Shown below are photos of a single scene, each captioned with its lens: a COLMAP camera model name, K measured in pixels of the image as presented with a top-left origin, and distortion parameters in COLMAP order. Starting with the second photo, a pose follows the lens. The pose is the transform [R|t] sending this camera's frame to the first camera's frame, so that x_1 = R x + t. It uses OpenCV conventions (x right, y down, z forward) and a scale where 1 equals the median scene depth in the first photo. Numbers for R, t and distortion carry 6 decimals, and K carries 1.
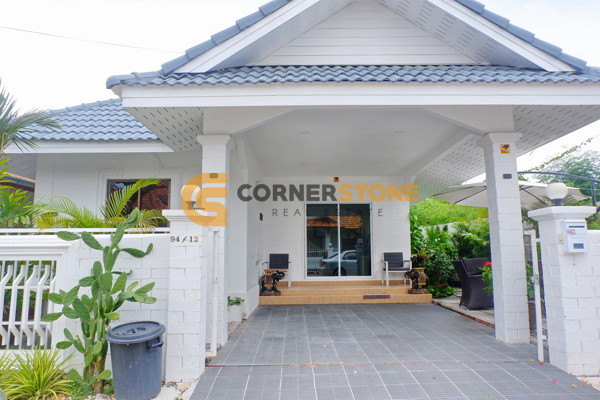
lens RADIAL K [[422.5, 0, 304.7], [0, 422.5, 198.3], [0, 0, 1]] dist [-0.048914, 0.029917]
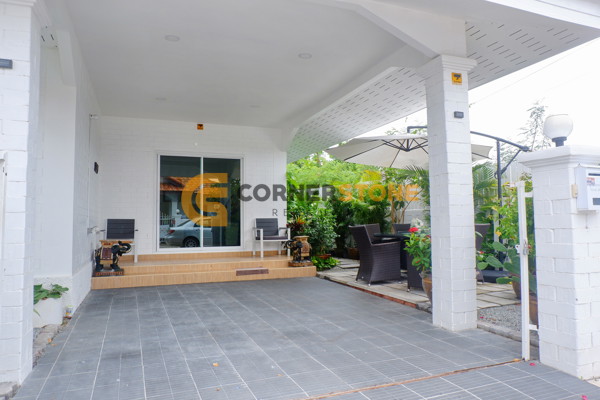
lens RADIAL K [[422.5, 0, 304.7], [0, 422.5, 198.3], [0, 0, 1]] dist [-0.048914, 0.029917]
pose [[0.932335, 0.020054, 0.361040, -0.030484], [-0.045945, 0.996938, 0.063270, 0.038515], [-0.358666, -0.075576, 0.930401, 0.227677]]
